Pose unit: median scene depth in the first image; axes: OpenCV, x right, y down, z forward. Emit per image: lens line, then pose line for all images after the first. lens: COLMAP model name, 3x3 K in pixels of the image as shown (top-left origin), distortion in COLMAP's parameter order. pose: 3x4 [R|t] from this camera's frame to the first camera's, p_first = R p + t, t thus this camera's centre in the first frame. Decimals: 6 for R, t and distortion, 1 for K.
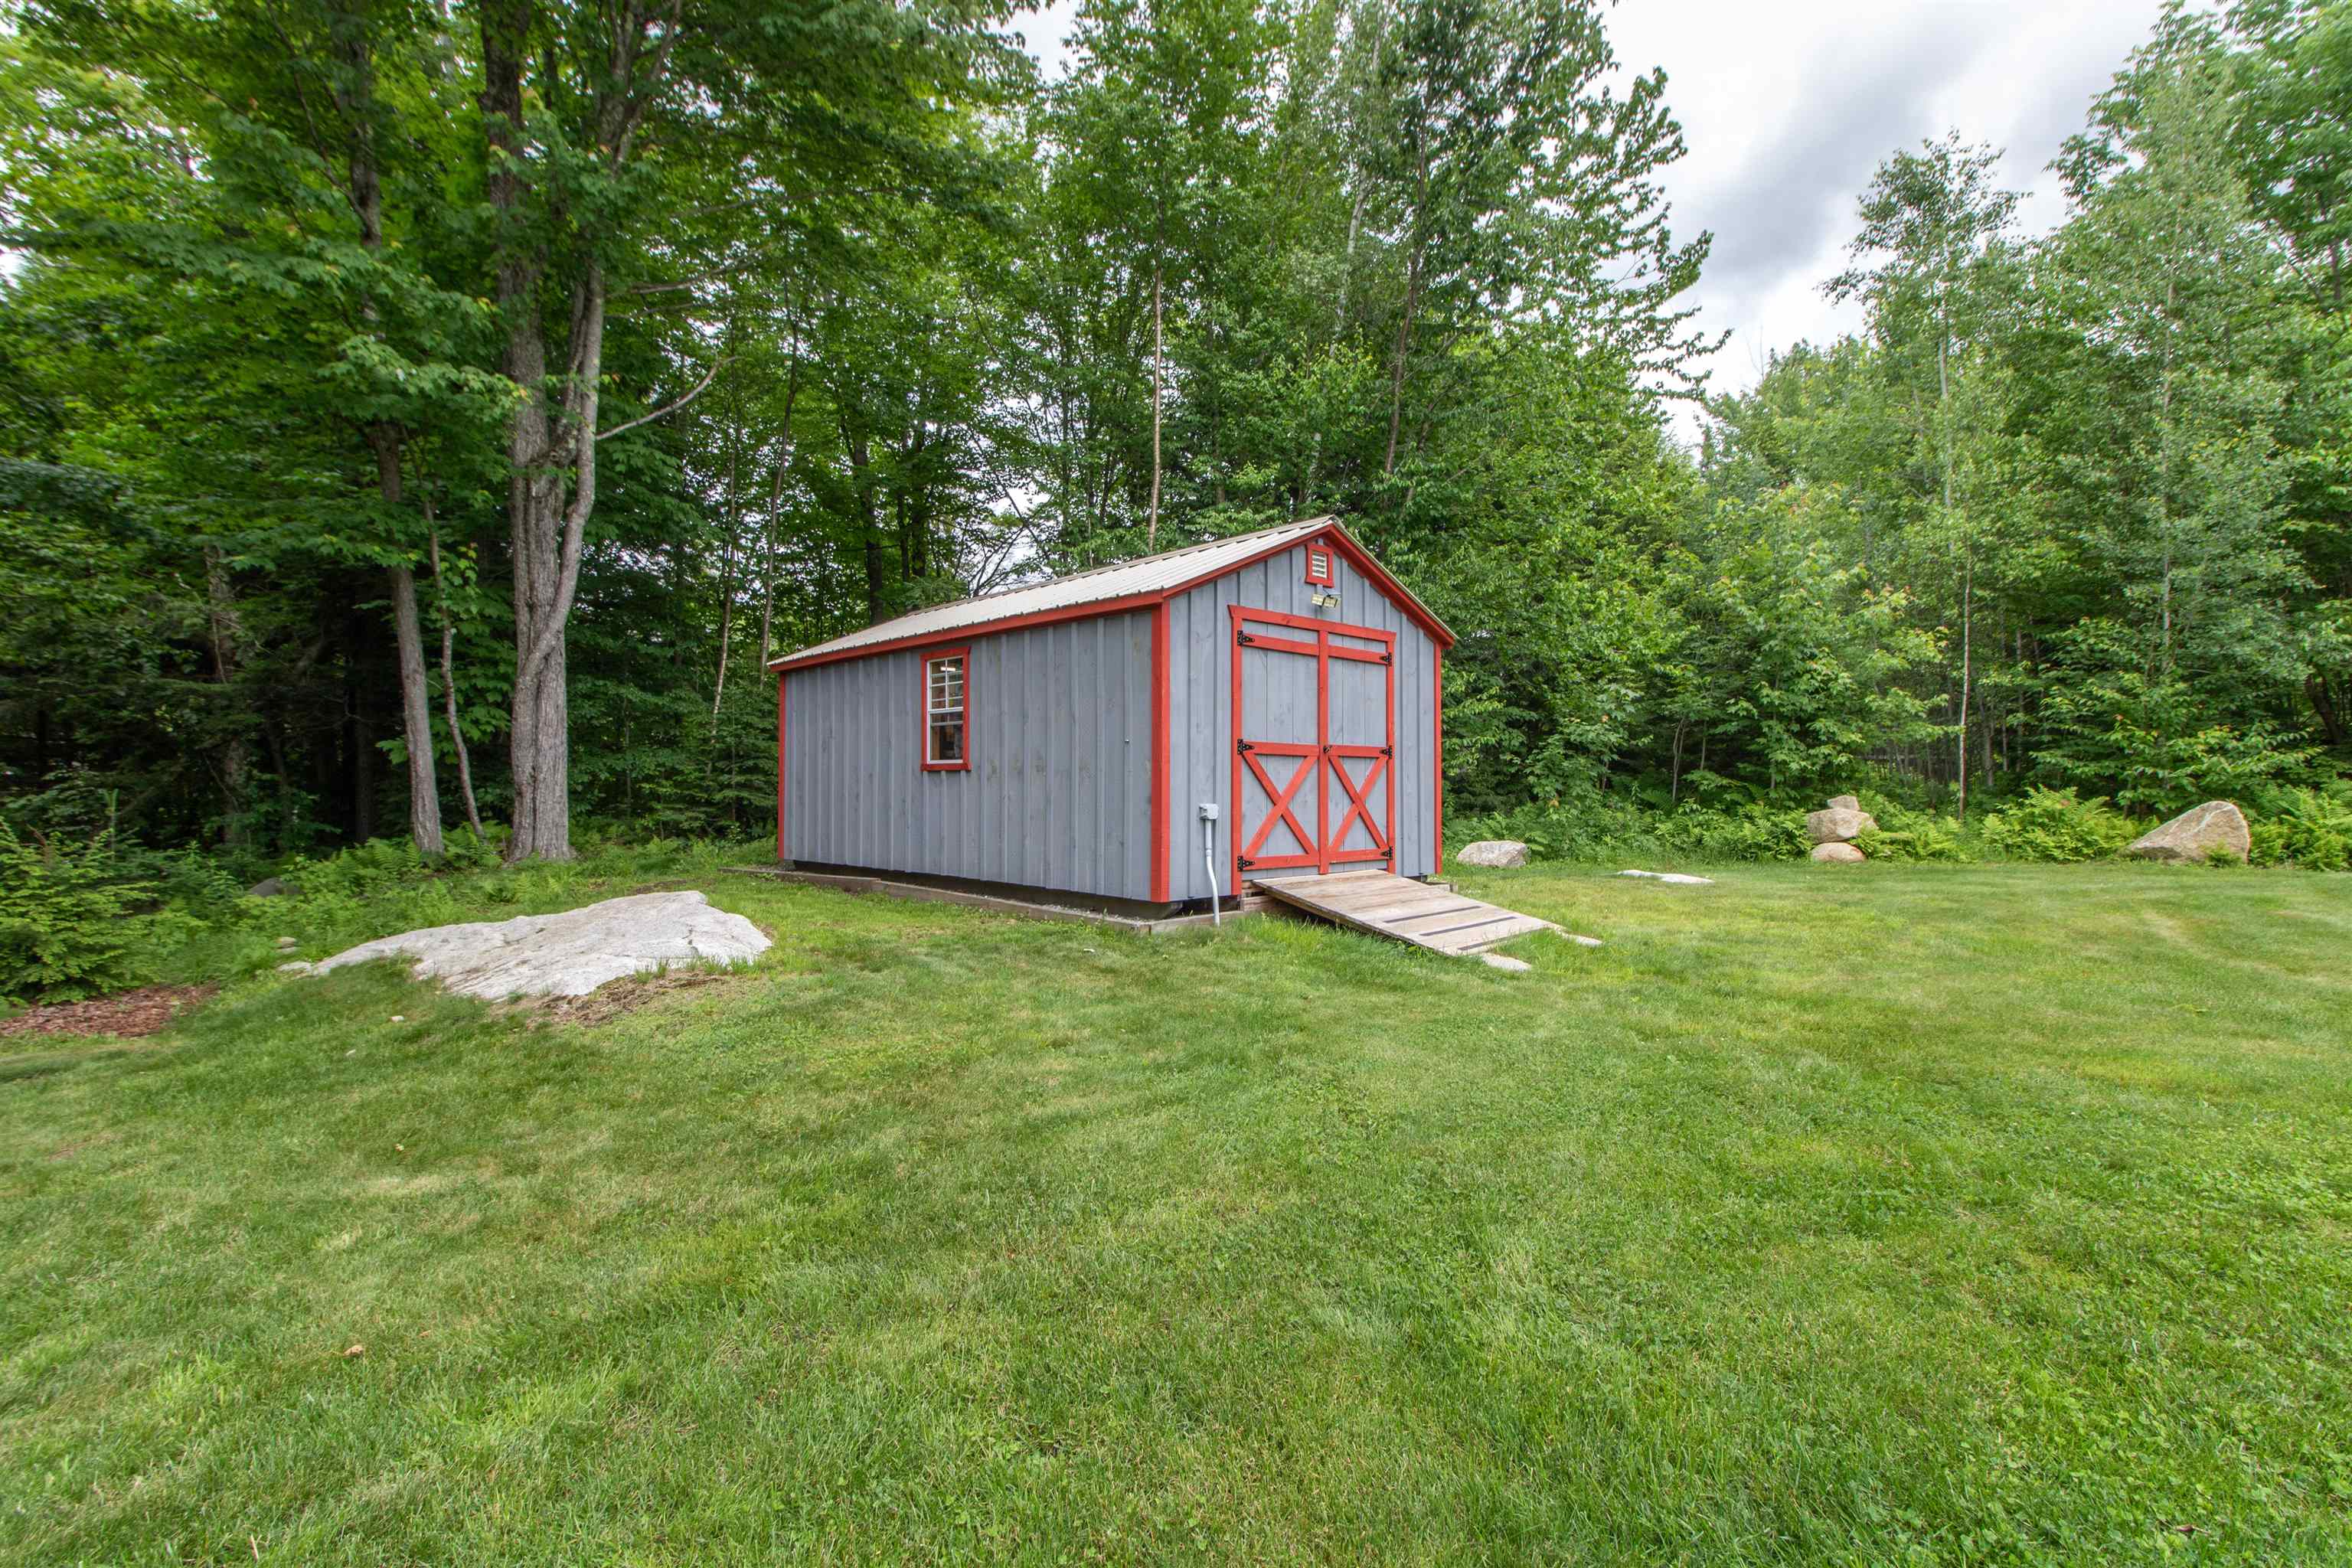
lens RADIAL K [[1112.3, 0, 1189.5], [0, 1112.3, 780.6], [0, 0, 1]] dist [0.003610, 0.001667]
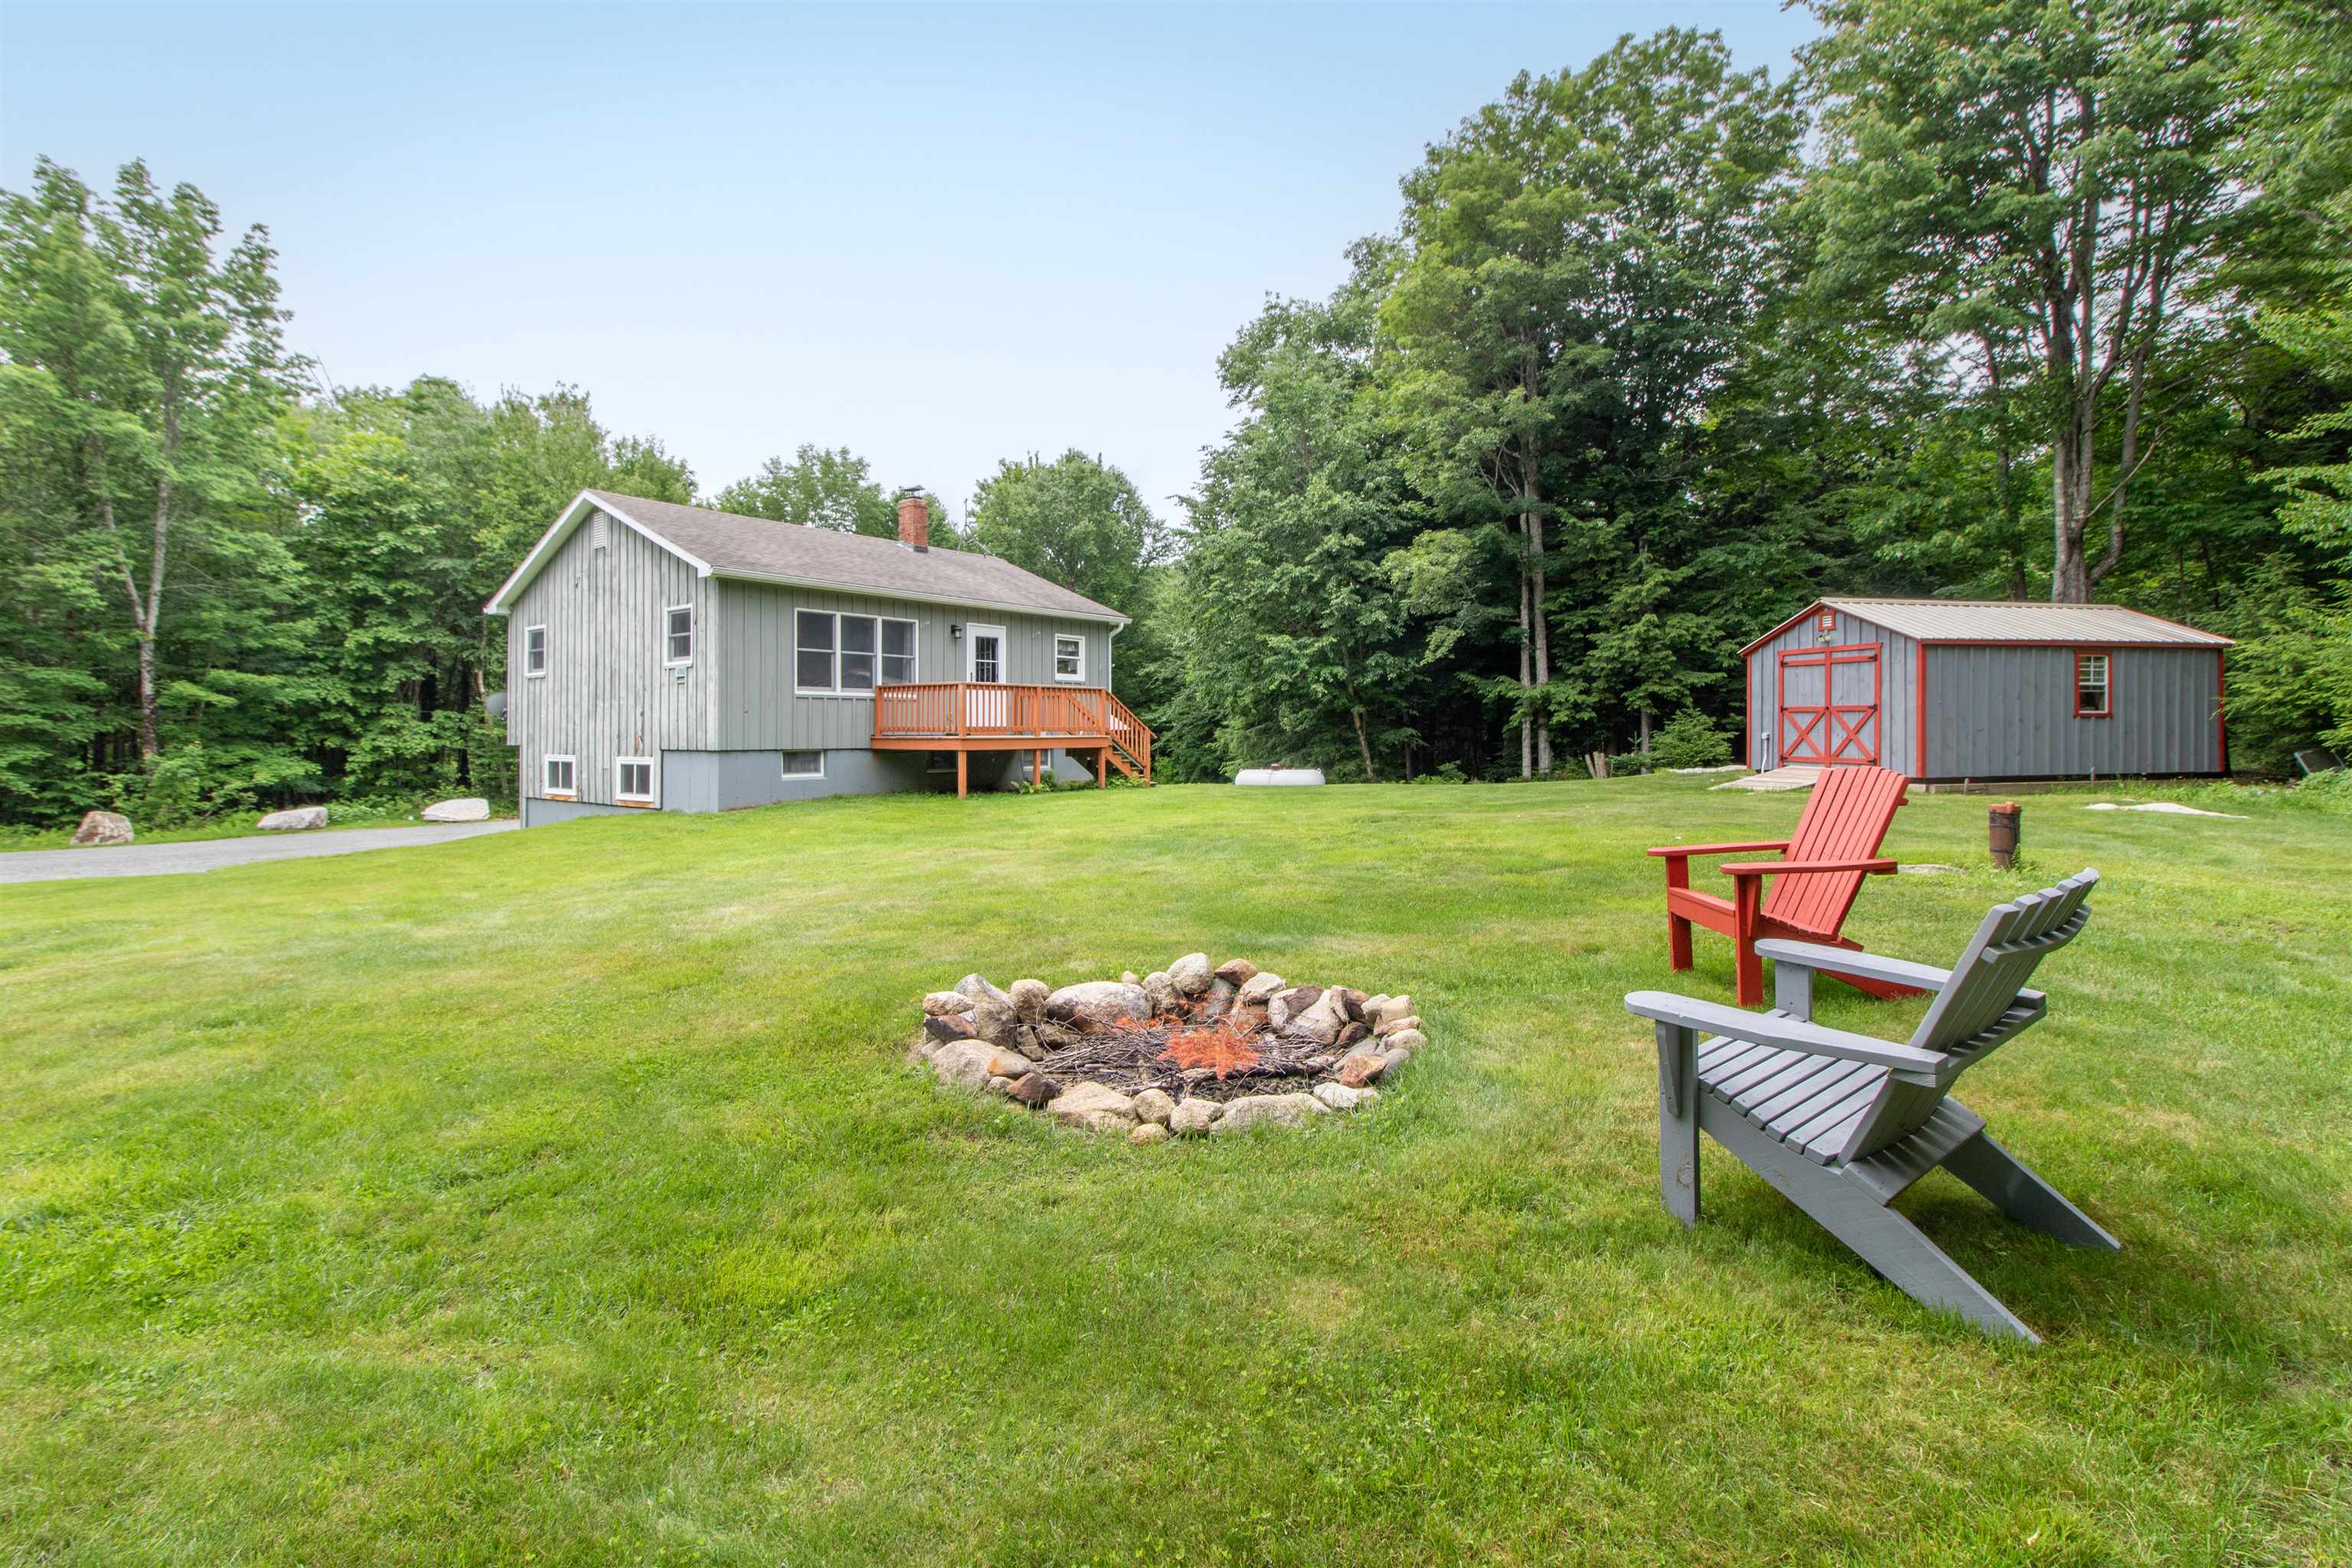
lens RADIAL K [[1112.3, 0, 1157.7], [0, 1112.3, 727.1], [0, 0, 1]] dist [0.003610, 0.001667]
pose [[-0.500938, 0.006715, -0.865457, 1.712097], [0.008898, 0.999957, 0.002608, -0.006466], [0.865437, -0.006394, -0.500976, 0.638260]]
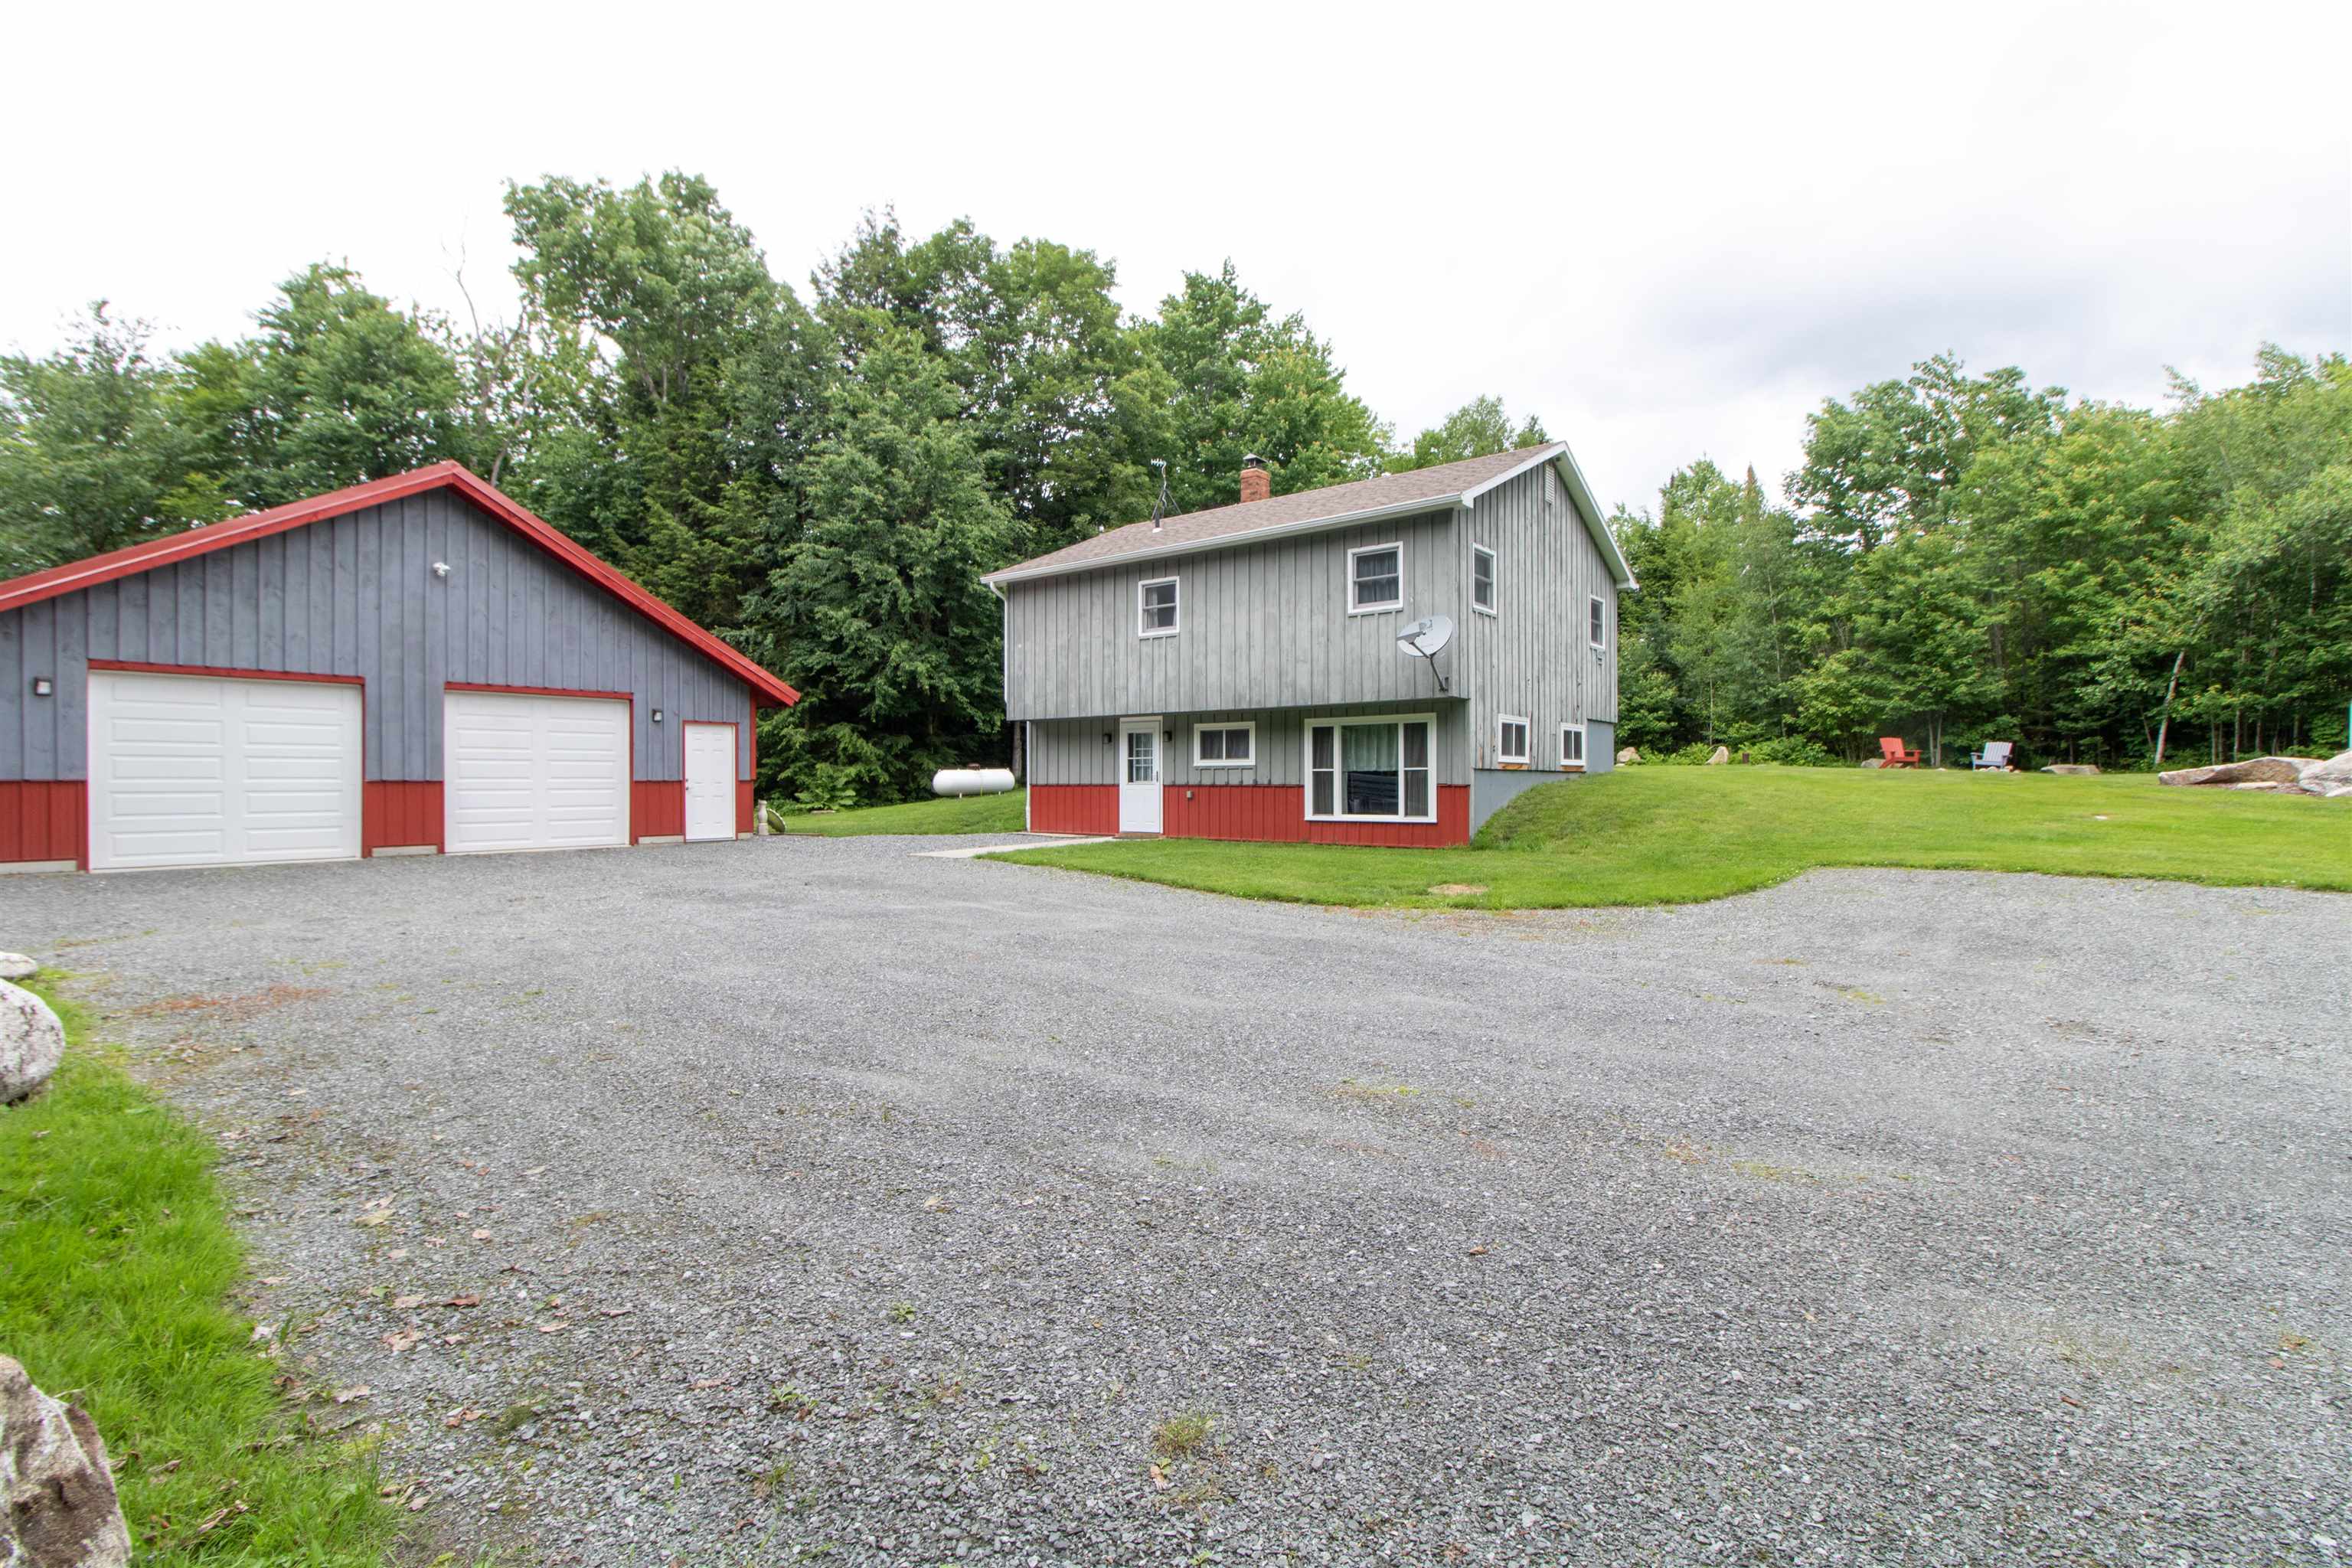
lens RADIAL K [[1112.3, 0, 1214.6], [0, 1112.3, 786.4], [0, 0, 1]] dist [0.003610, 0.001667]
pose [[0.872942, 0.013322, -0.487642, 1.106601], [-0.009190, 0.999899, 0.010865, 0.102990], [0.487738, -0.005003, 0.872976, -2.237843]]
